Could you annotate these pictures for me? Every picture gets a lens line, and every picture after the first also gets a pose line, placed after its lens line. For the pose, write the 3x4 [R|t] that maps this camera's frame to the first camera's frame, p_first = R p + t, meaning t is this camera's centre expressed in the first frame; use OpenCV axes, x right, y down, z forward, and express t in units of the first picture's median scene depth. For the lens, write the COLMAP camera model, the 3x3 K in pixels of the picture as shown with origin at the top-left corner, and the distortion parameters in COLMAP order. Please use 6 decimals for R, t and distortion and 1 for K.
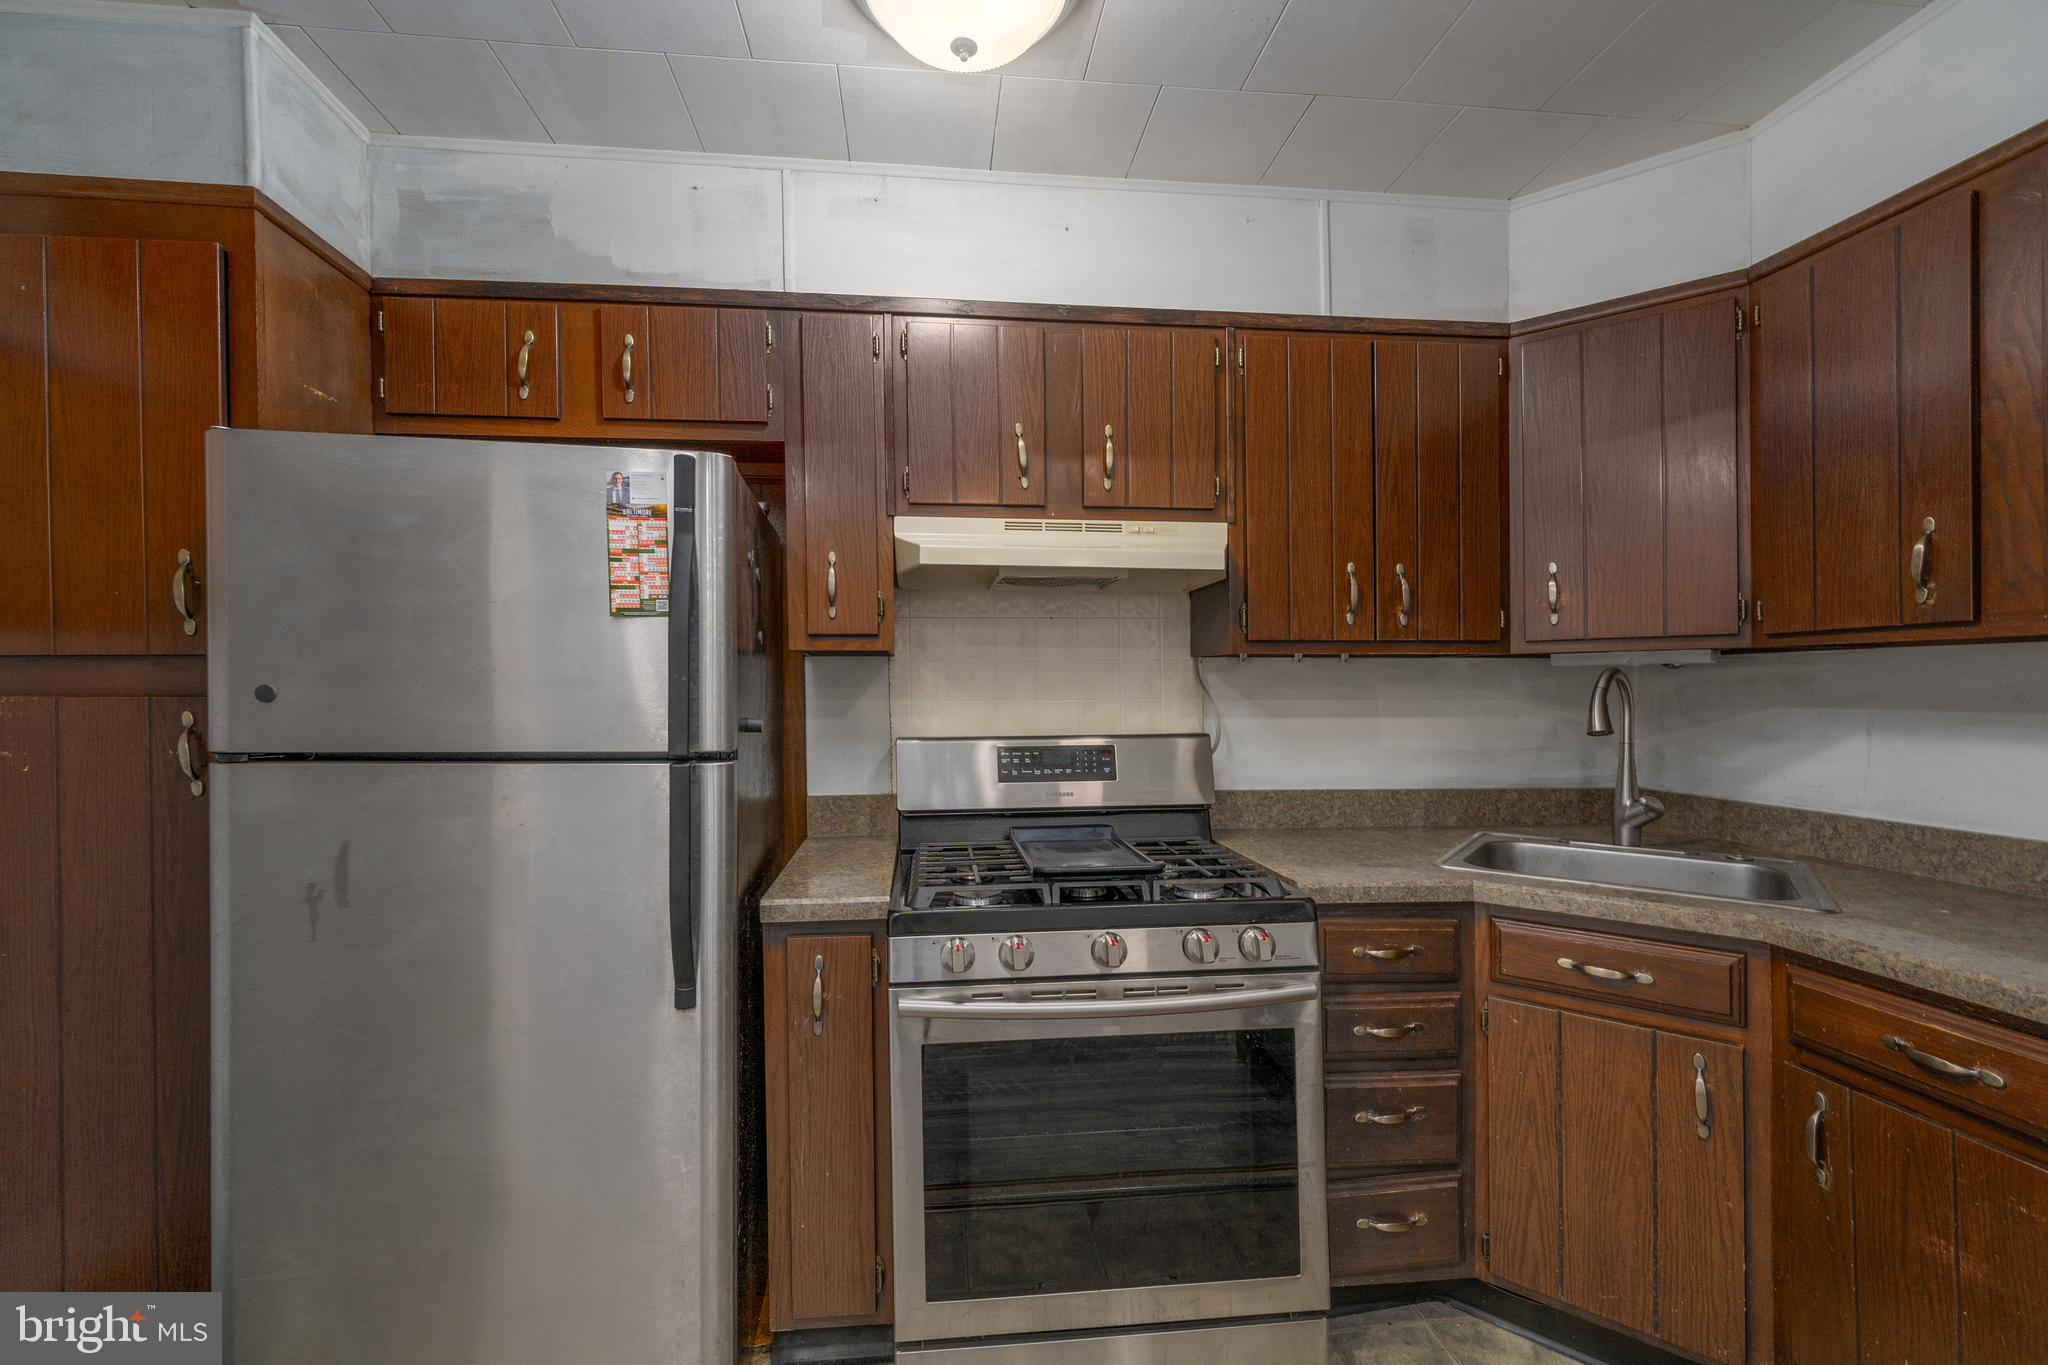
lens RADIAL K [[846.1, 0, 1015.2], [0, 846.1, 697.7], [0, 0, 1]] dist [0.001202, -0.000230]
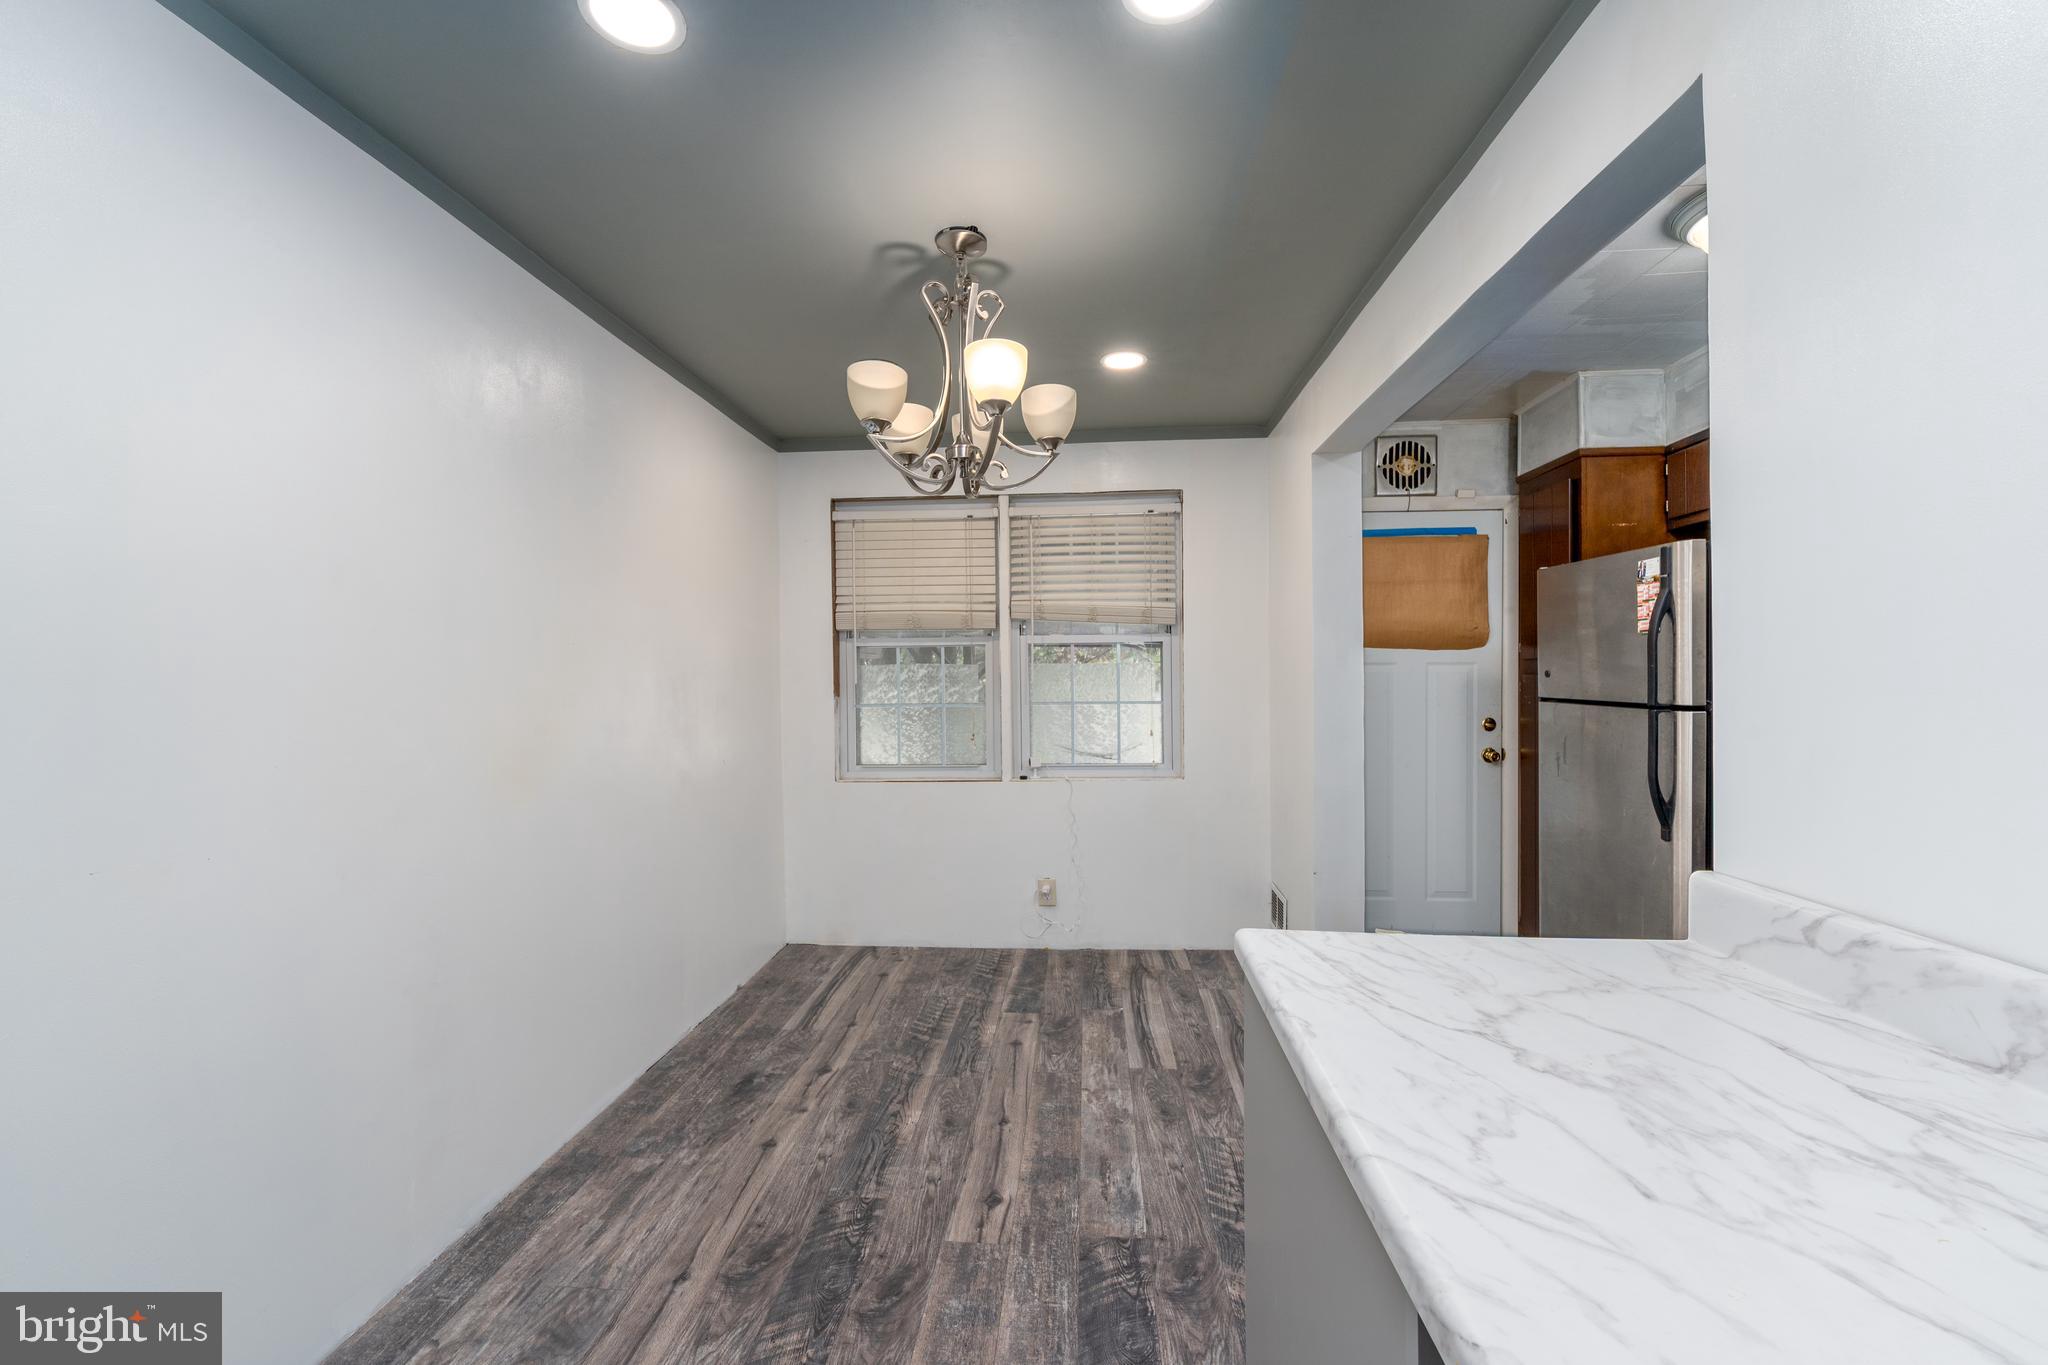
lens RADIAL K [[850.7, 0, 1025.0], [0, 850.7, 688.8], [0, 0, 1]] dist [0.001347, -0.000485]
pose [[-0.177906, 0.018311, -0.983877, 1.331746], [0.008122, 0.999820, 0.017140, -0.011711], [0.984014, -0.004942, -0.178022, -0.046012]]
